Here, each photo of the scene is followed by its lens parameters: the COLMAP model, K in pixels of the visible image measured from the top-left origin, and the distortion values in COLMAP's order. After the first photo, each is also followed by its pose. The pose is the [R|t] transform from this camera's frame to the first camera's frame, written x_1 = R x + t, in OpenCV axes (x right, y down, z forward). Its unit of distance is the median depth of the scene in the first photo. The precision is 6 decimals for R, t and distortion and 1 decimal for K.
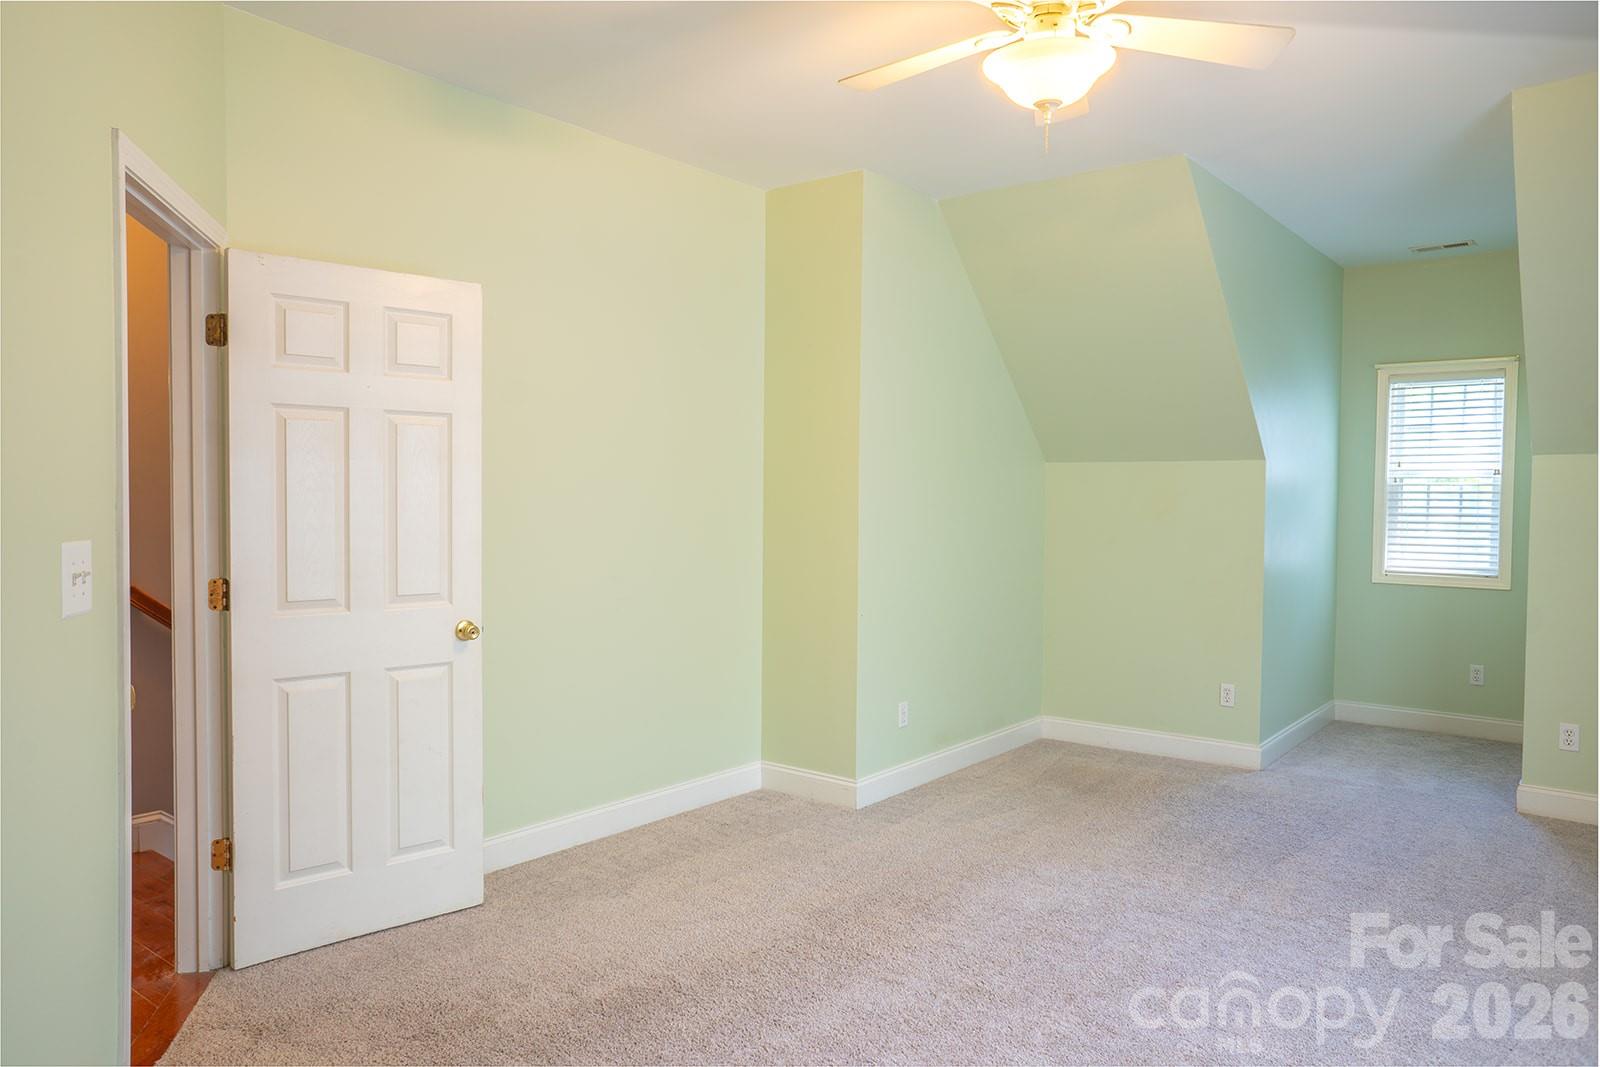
lens RADIAL K [[1191.2, 0, 800.0], [0, 1191.2, 533.5], [0, 0, 1]] dist [-0.000727, 0.003460]
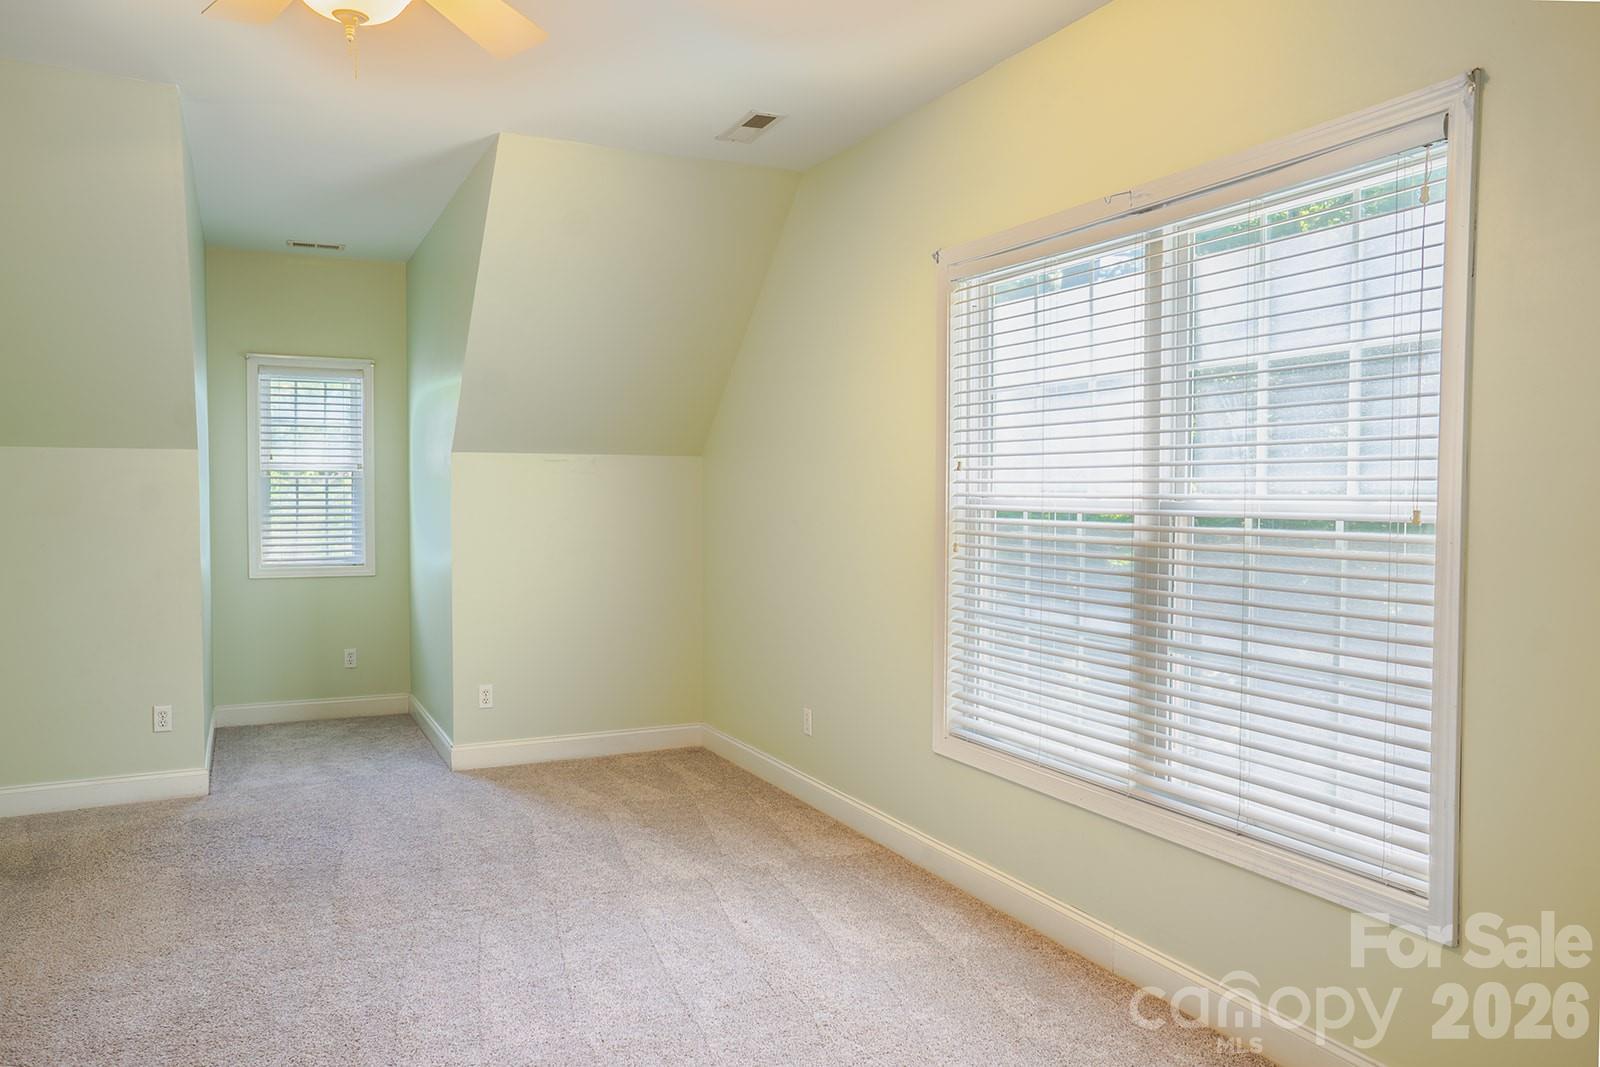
lens RADIAL K [[1191.2, 0, 800.0], [0, 1191.2, 533.5], [0, 0, 1]] dist [-0.000727, 0.003460]
pose [[0.370372, -0.036385, 0.928171, -0.262009], [0.030047, 0.999179, 0.027179, -0.008577], [-0.928398, 0.017823, 0.371161, 0.236307]]
